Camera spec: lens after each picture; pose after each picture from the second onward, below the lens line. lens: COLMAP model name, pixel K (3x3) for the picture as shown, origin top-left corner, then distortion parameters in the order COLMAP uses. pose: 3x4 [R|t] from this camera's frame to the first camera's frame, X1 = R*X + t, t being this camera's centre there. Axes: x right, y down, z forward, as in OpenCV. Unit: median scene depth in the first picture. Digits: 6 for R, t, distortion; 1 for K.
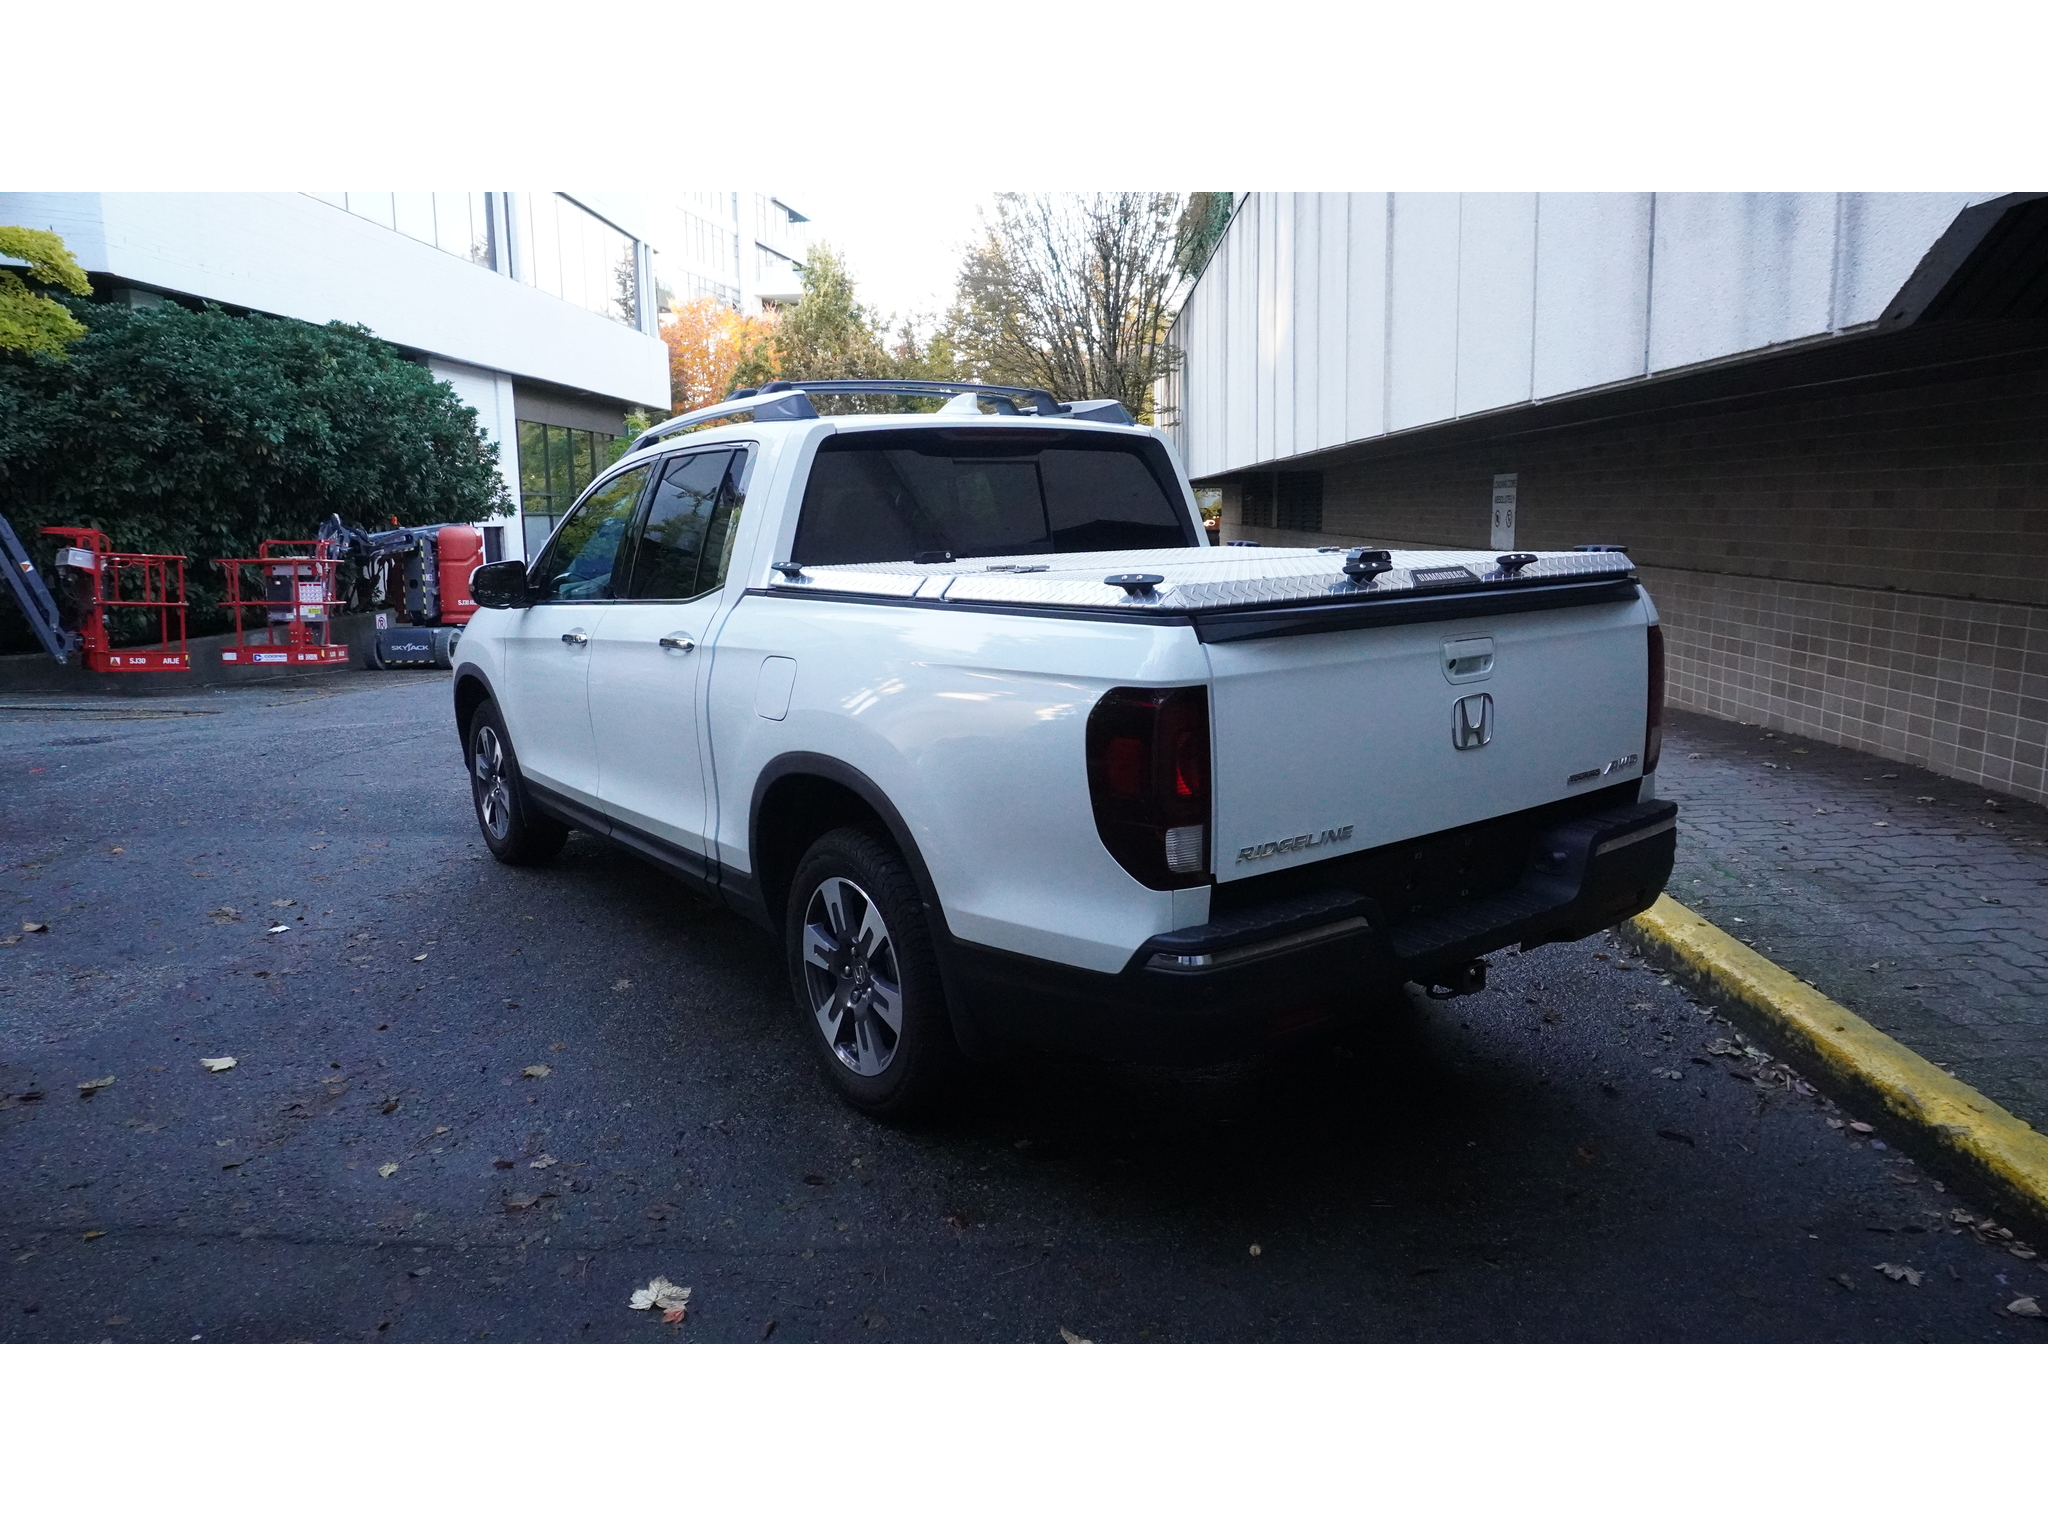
lens RADIAL K [[1407.8, 0, 1024.0], [0, 1407.8, 768.0], [0, 0, 1]] dist [-0.043178, 0.024701]
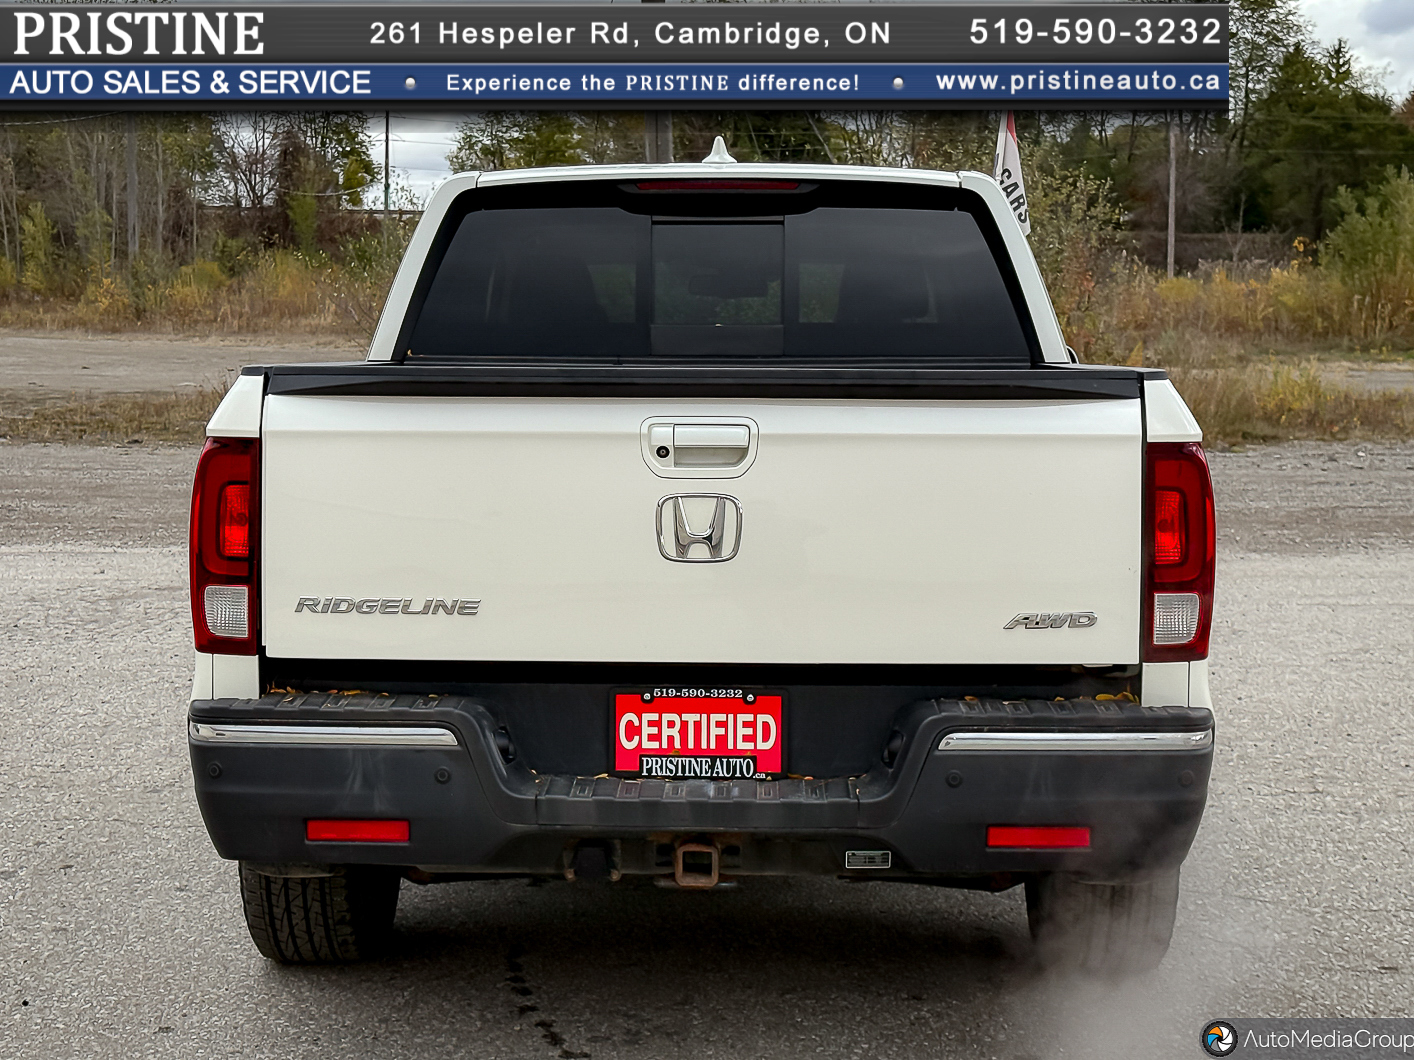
lens RADIAL K [[2330.1, 0, 711.2], [0, 2330.1, 502.6], [0, 0, 1]] dist [0.057792, 0.093080]
pose [[0.793016, 0.069725, -0.605198, 0.261350], [-0.137108, 0.988369, -0.065787, 0.008909], [0.593572, 0.135147, 0.793352, -0.009496]]
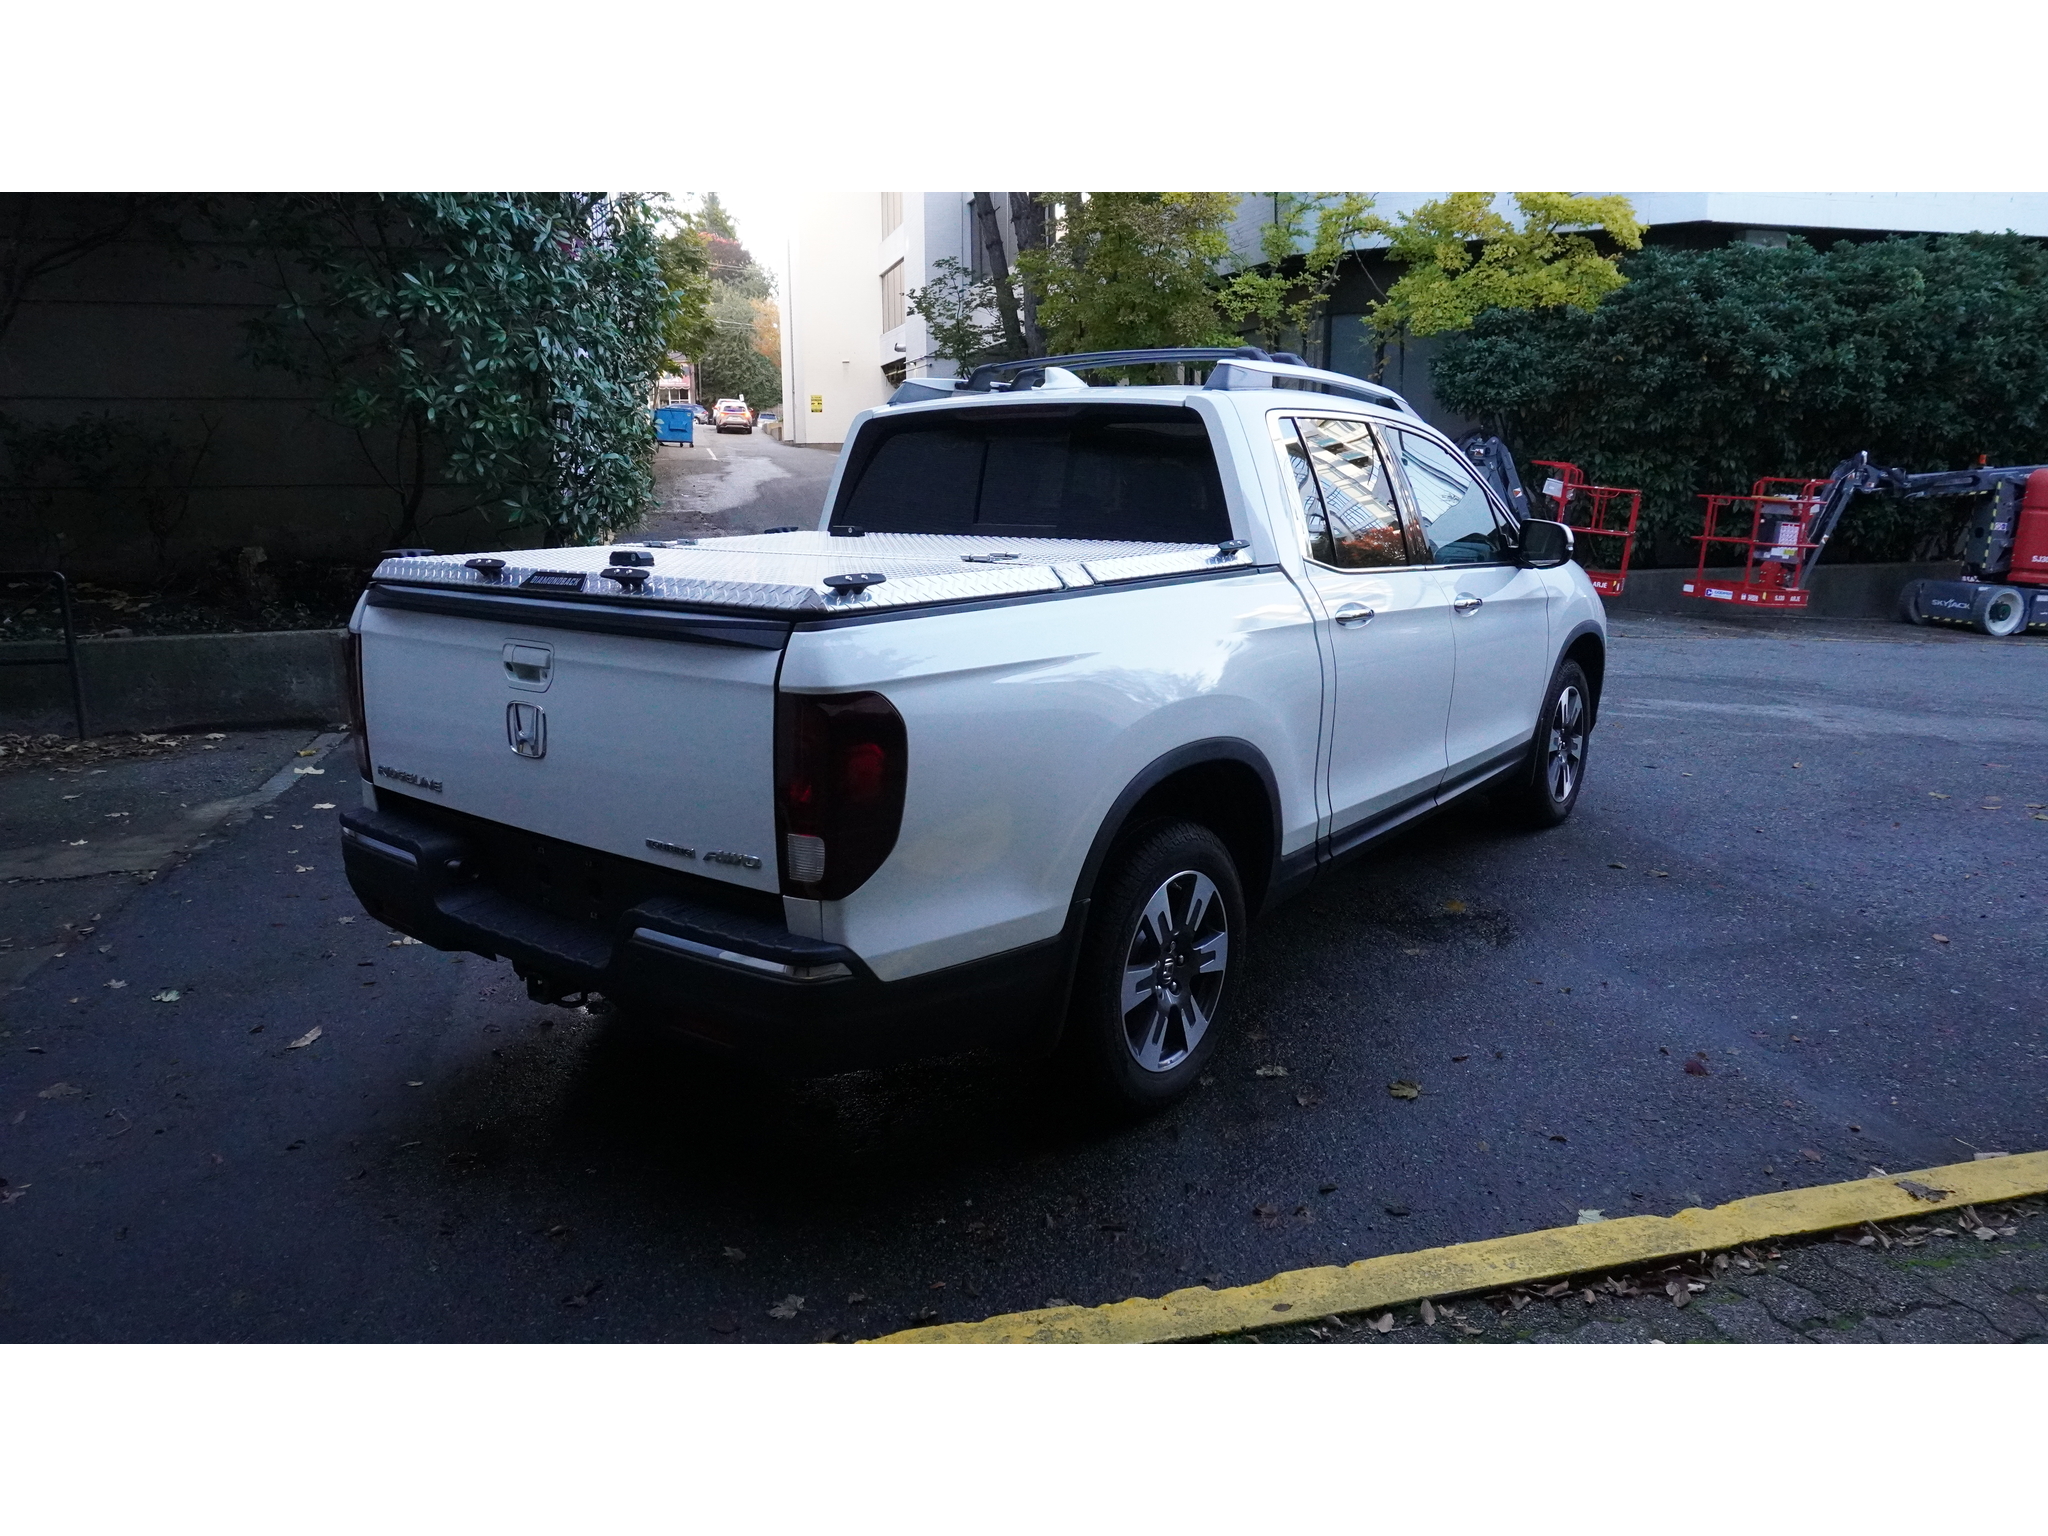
lens RADIAL K [[1376.6, 0, 1024.0], [0, 1376.6, 768.0], [0, 0, 1]] dist [-0.000289, 0.005224]
pose [[0.268613, 0.231845, -0.934931, 0.309864], [-0.177598, 0.965882, 0.188495, -0.058777], [0.946734, 0.115410, 0.300624, 0.243531]]
